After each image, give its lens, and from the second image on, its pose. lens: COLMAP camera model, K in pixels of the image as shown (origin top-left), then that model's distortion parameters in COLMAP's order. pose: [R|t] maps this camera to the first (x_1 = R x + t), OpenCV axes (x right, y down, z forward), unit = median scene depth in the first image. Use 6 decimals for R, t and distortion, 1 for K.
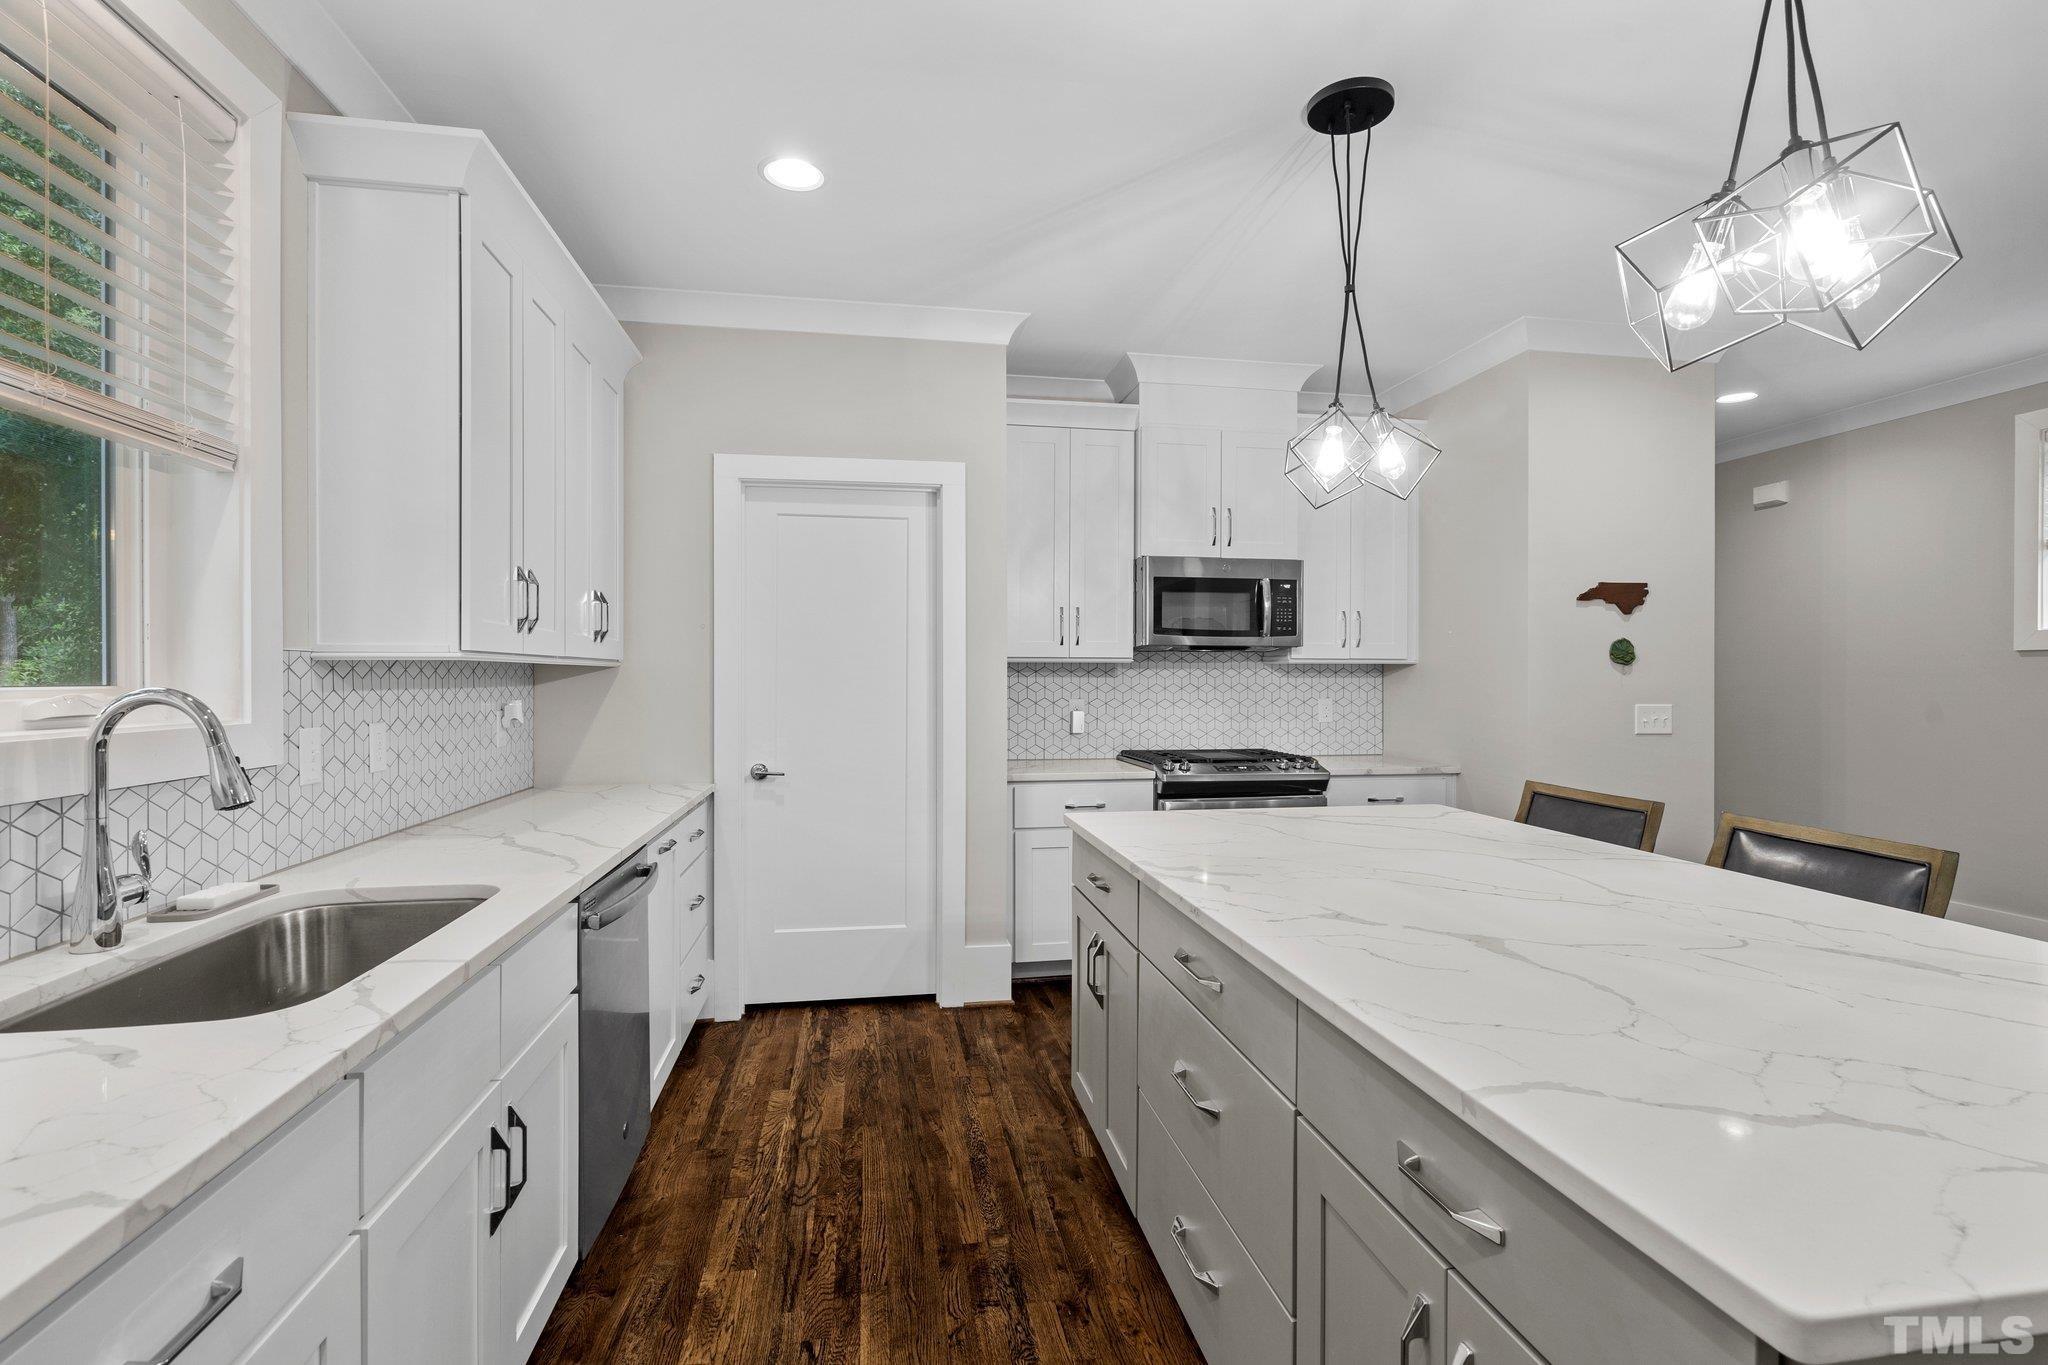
lens RADIAL K [[940.3, 0, 1022.4], [0, 940.3, 686.1], [0, 0, 1]] dist [-0.003234, 0.001291]
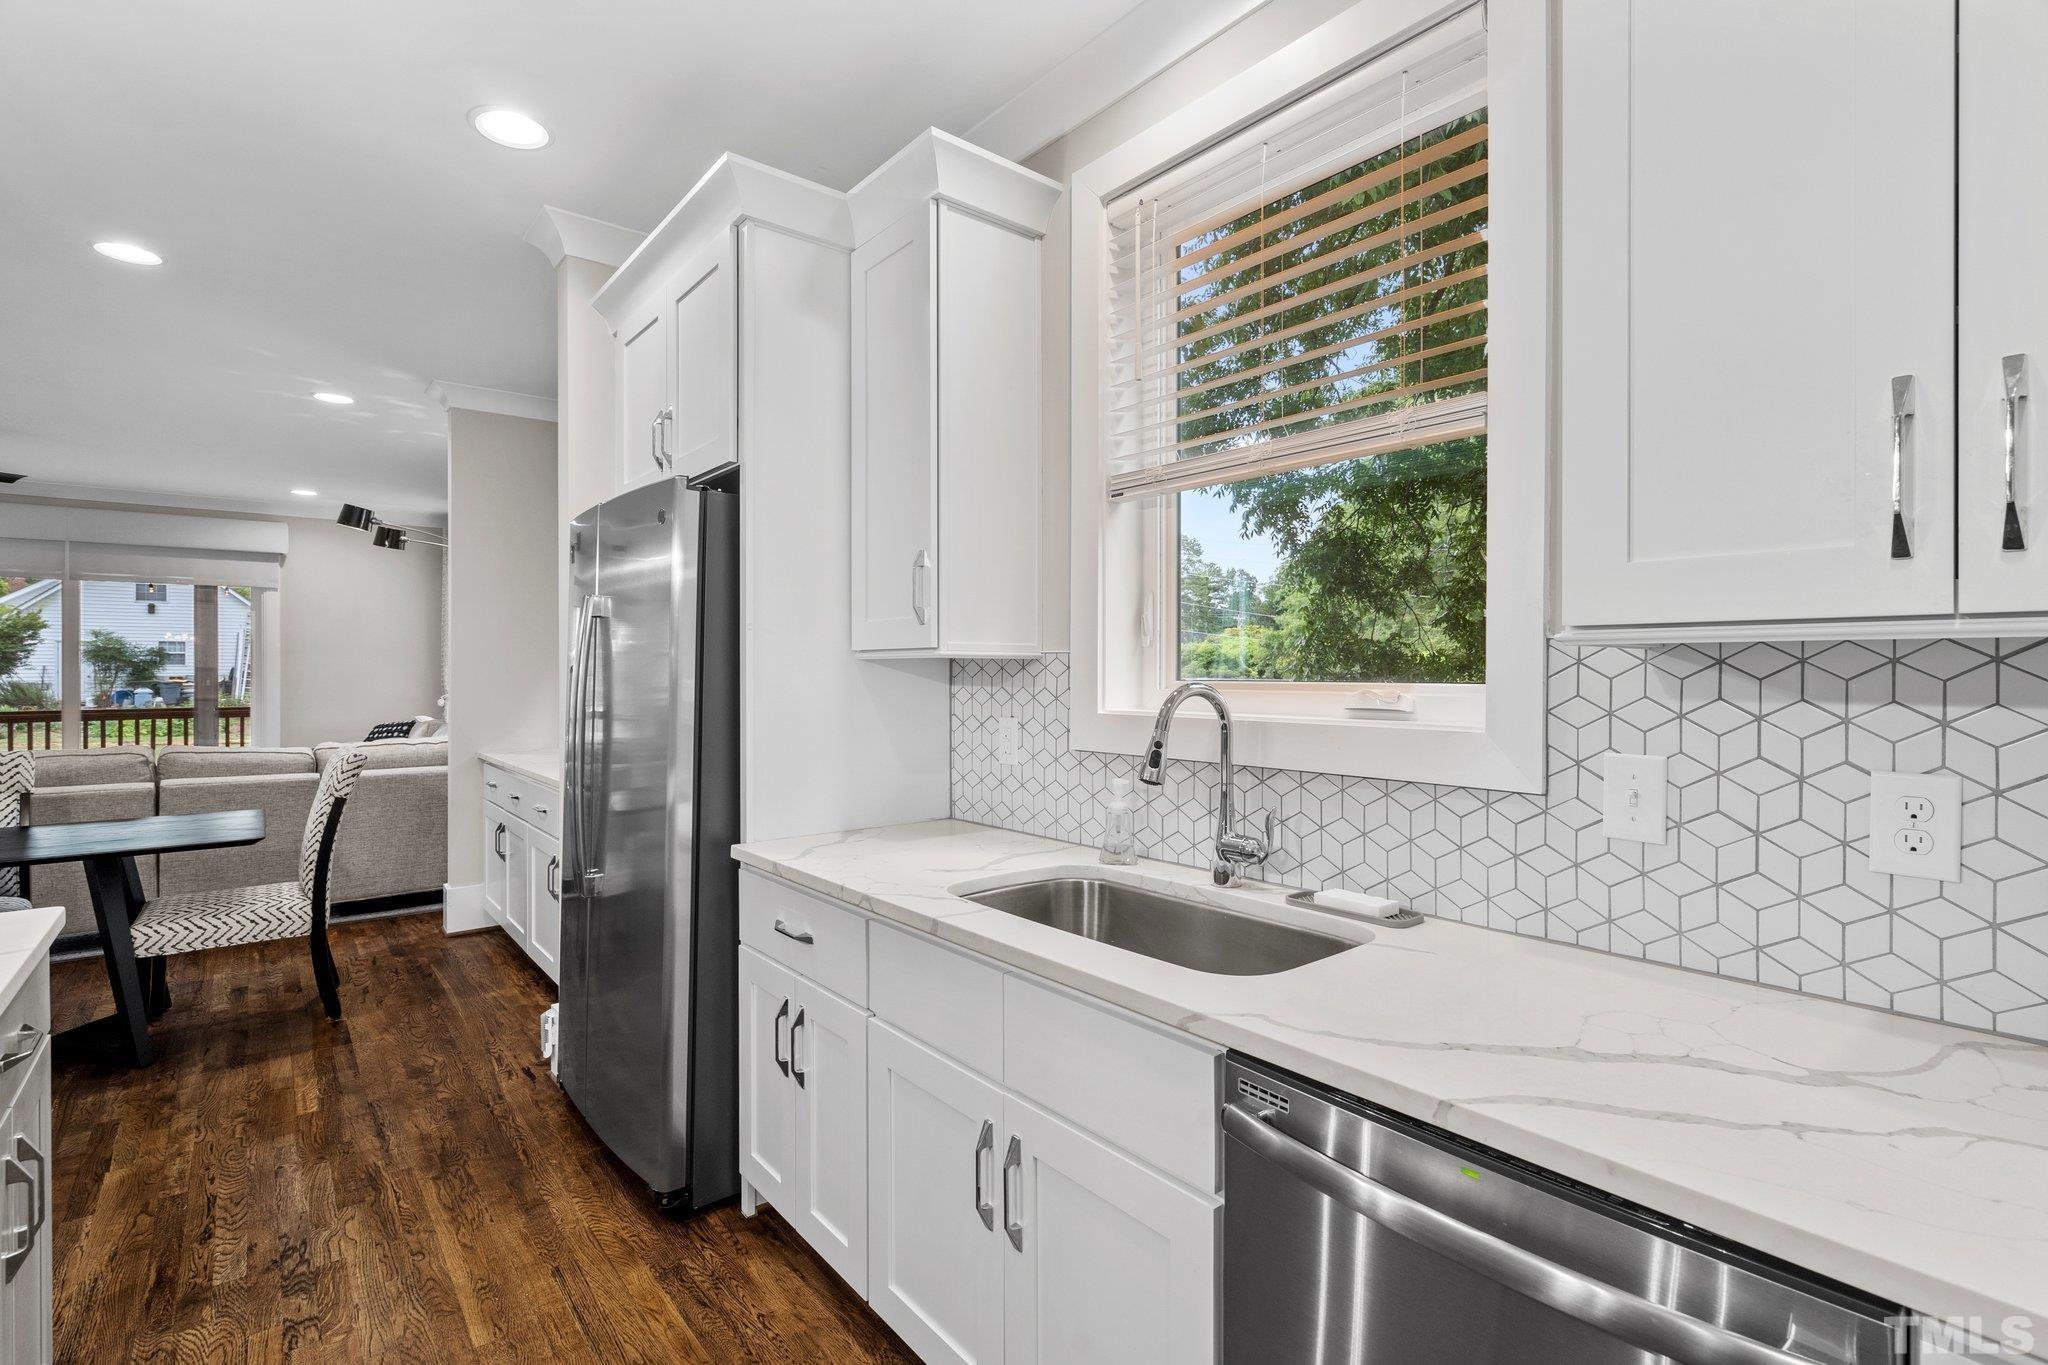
lens RADIAL K [[940.0, 0, 1020.1], [0, 940.0, 670.6], [0, 0, 1]] dist [-0.000948, -0.000651]
pose [[-0.869156, 0.000478, -0.494539, -0.035974], [-0.005304, 0.999933, 0.010289, -0.008687], [0.494510, 0.011566, -0.869095, 0.658177]]
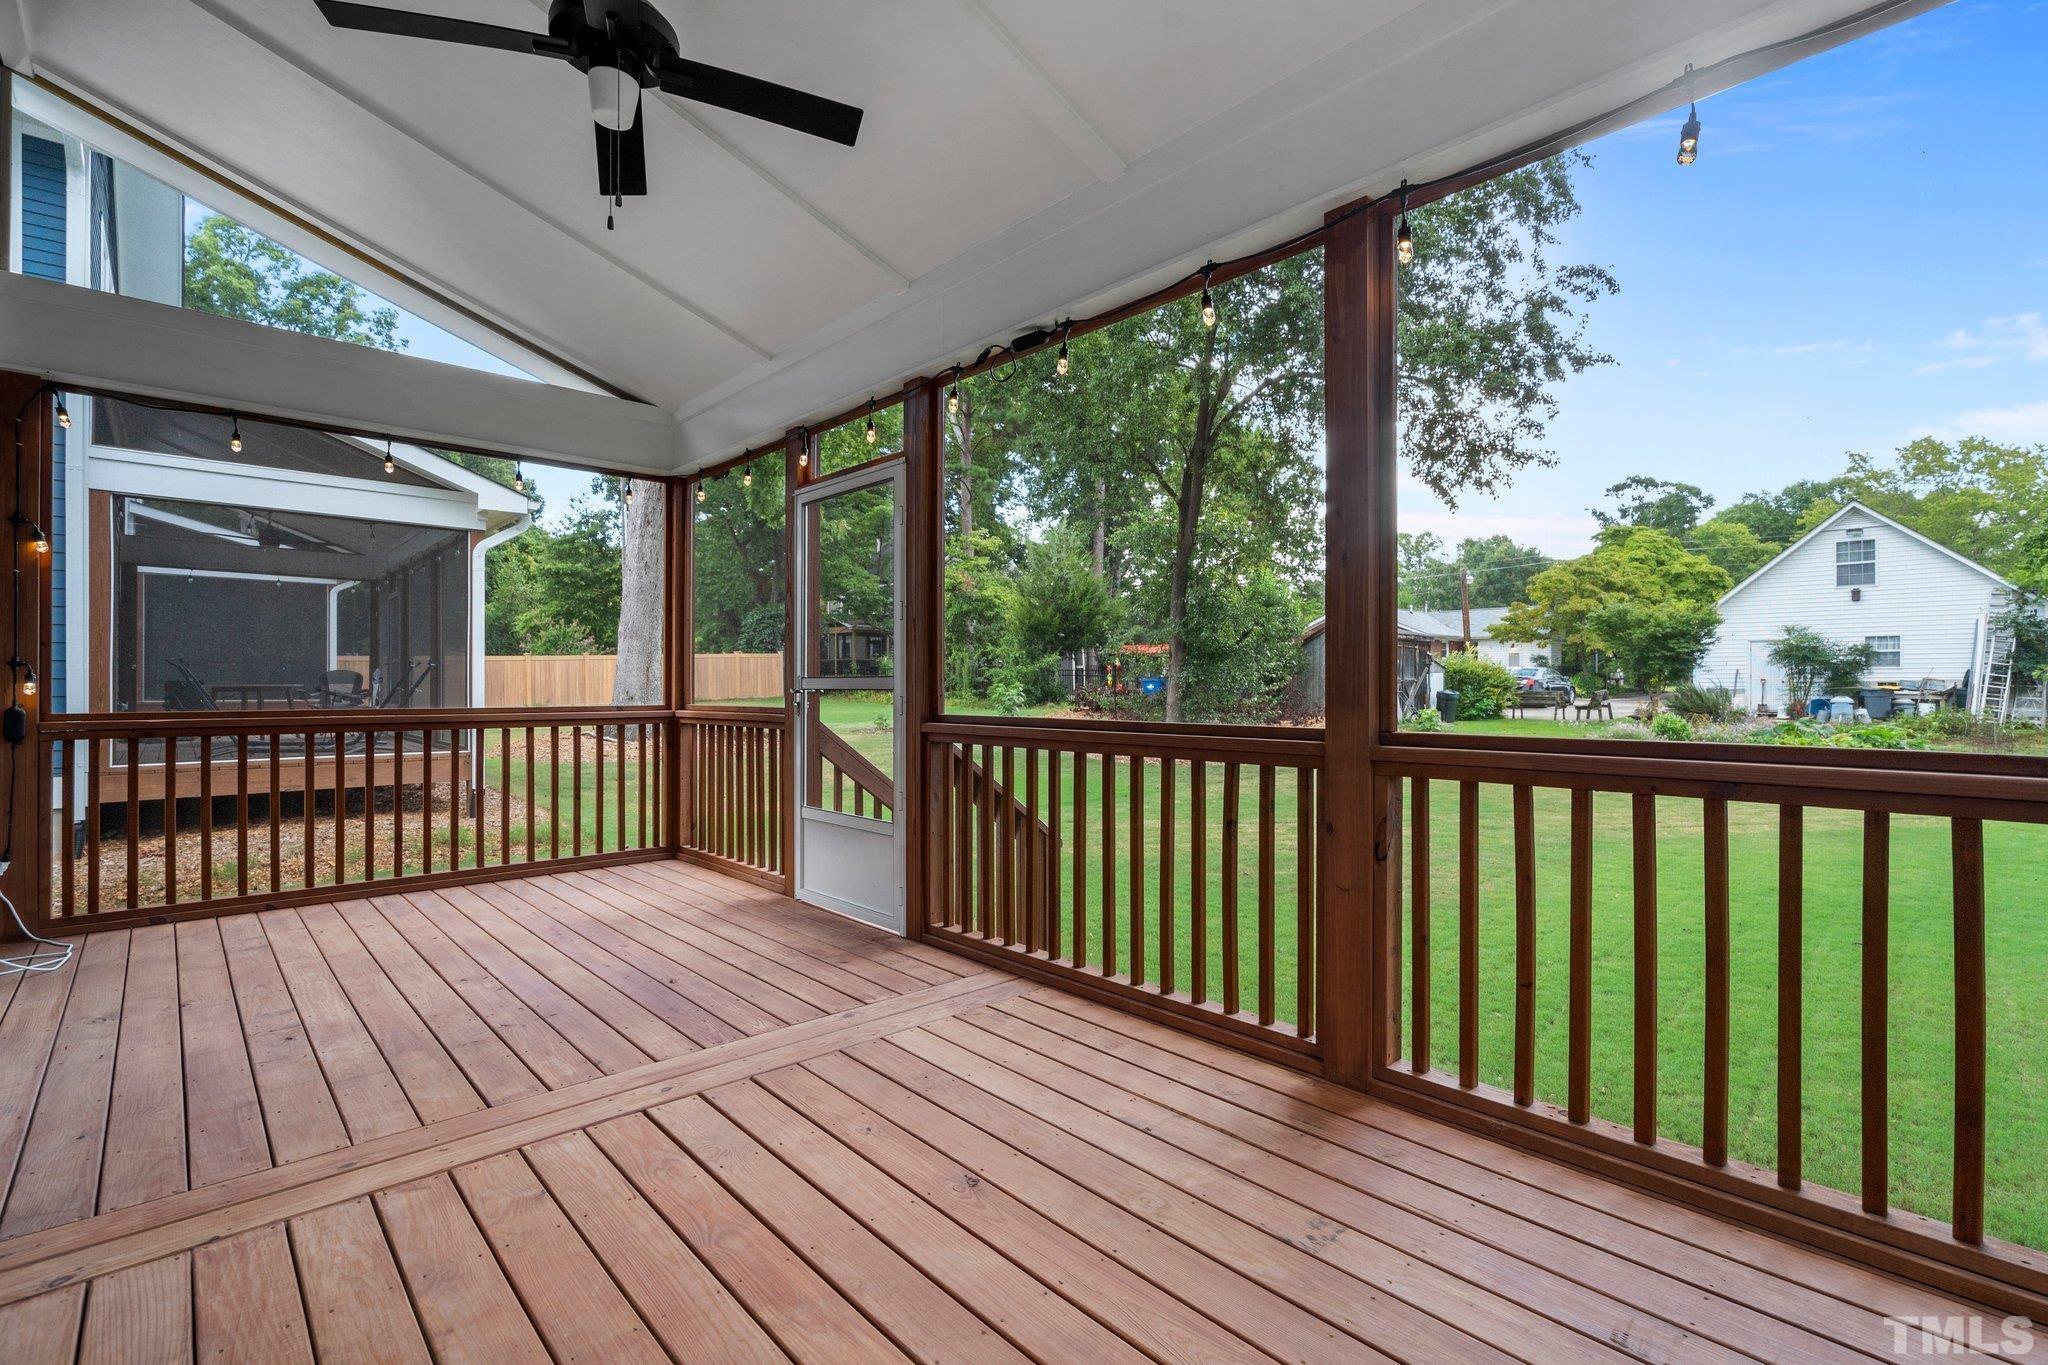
lens RADIAL K [[945.8, 0, 1021.3], [0, 945.8, 674.6], [0, 0, 1]] dist [-0.005277, 0.000462]
pose [[-0.542496, 0.004377, 0.840047, 0.189862], [0.007166, 0.999974, -0.000582, 0.077901], [-0.840028, 0.005704, -0.542513, -1.907020]]
